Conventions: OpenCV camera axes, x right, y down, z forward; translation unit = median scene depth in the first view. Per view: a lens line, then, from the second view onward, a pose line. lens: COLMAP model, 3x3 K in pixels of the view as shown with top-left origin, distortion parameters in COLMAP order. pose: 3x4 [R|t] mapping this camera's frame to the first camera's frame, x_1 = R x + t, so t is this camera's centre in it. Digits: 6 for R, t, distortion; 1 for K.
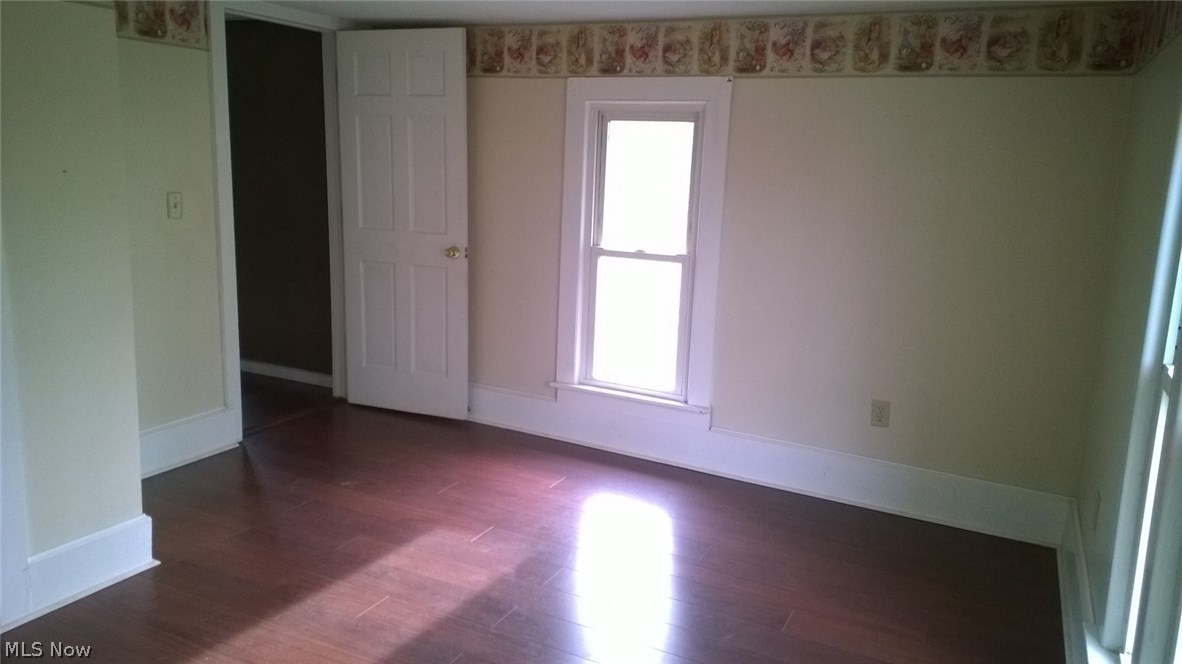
lens RADIAL K [[838.6, 0, 591.0], [0, 838.6, 332.0], [0, 0, 1]] dist [0.131664, -0.184839]
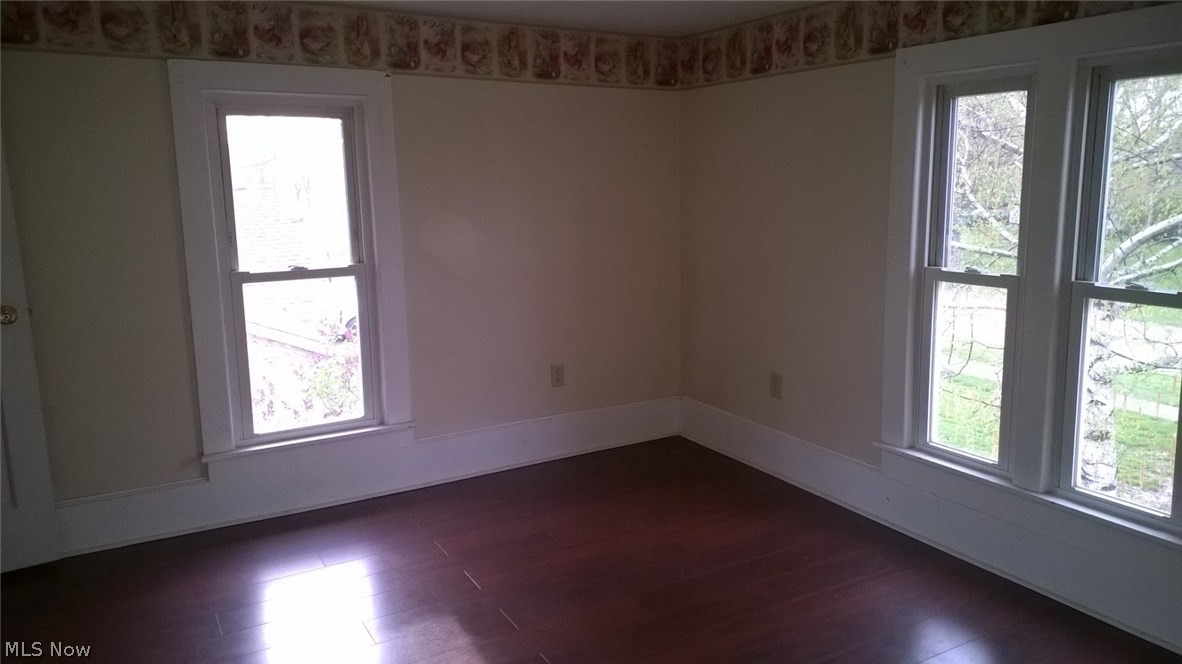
lens RADIAL K [[868.2, 0, 591.0], [0, 868.2, 332.0], [0, 0, 1]] dist [0.105396, -0.160300]
pose [[0.524108, -0.206097, 0.826338, -0.615404], [0.192732, 0.973808, 0.120636, -0.097655], [-0.829557, 0.096036, 0.550102, 0.317485]]
